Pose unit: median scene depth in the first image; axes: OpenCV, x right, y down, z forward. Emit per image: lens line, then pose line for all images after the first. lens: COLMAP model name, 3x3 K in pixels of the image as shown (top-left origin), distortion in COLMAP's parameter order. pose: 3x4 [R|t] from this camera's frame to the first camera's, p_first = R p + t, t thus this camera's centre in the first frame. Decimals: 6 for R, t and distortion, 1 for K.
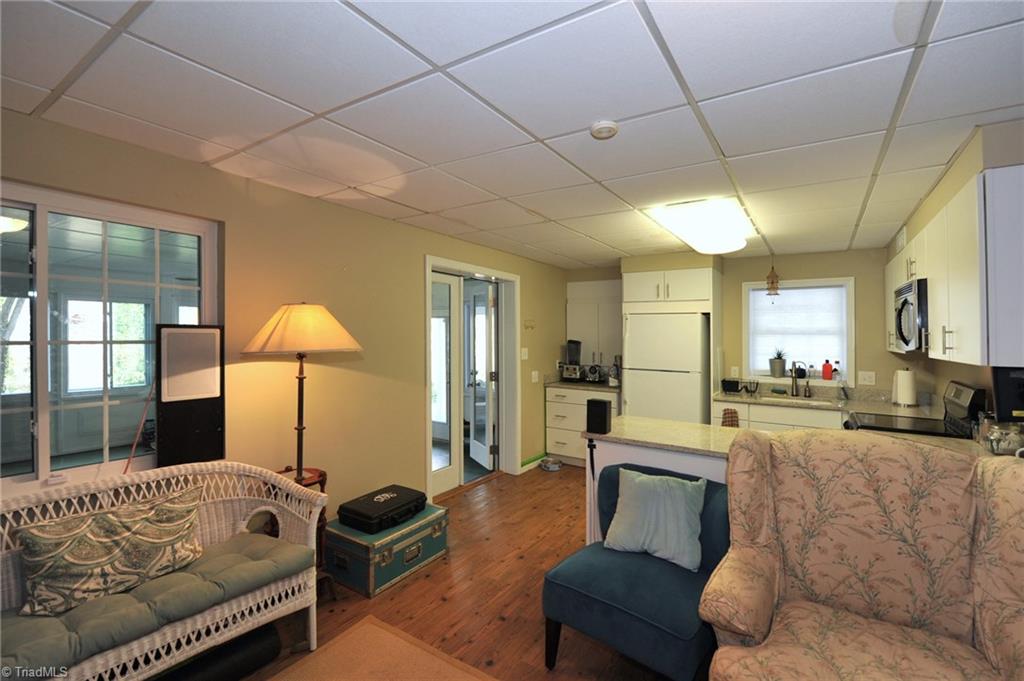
lens RADIAL K [[453.4, 0, 512.0], [0, 453.4, 340.5], [0, 0, 1]] dist [-0.047472, 0.000061]
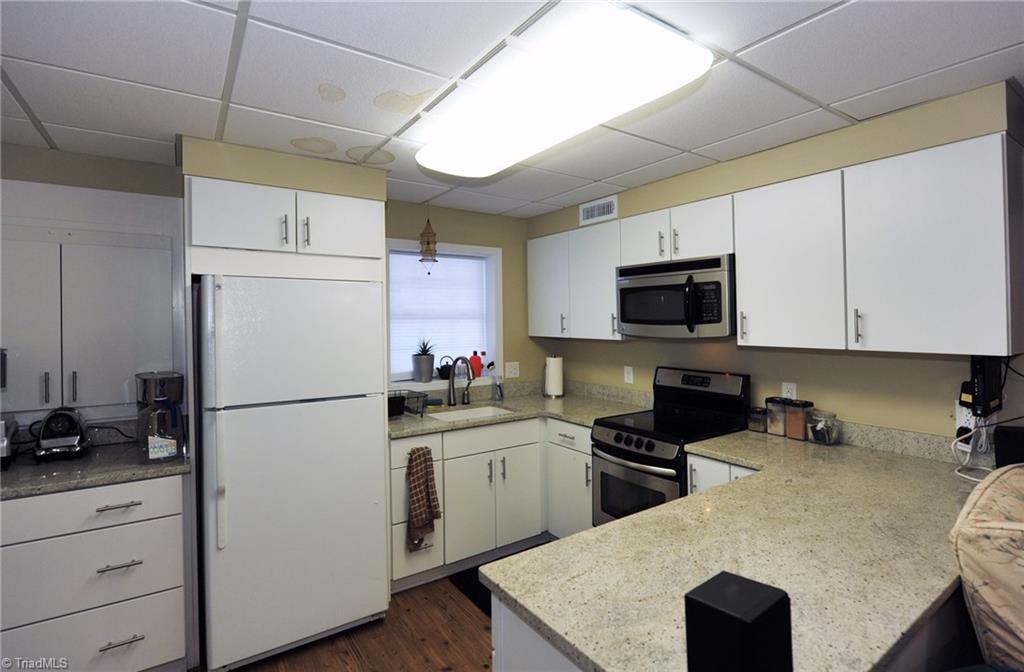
lens RADIAL K [[492.9, 0, 513.1], [0, 492.9, 299.5], [0, 0, 1]] dist [0.002592, 0.000362]
pose [[0.373875, 0.023640, 0.927178, -0.066350], [0.020573, 0.999218, -0.033772, -0.015958], [-0.927251, 0.031701, 0.373096, 0.596193]]
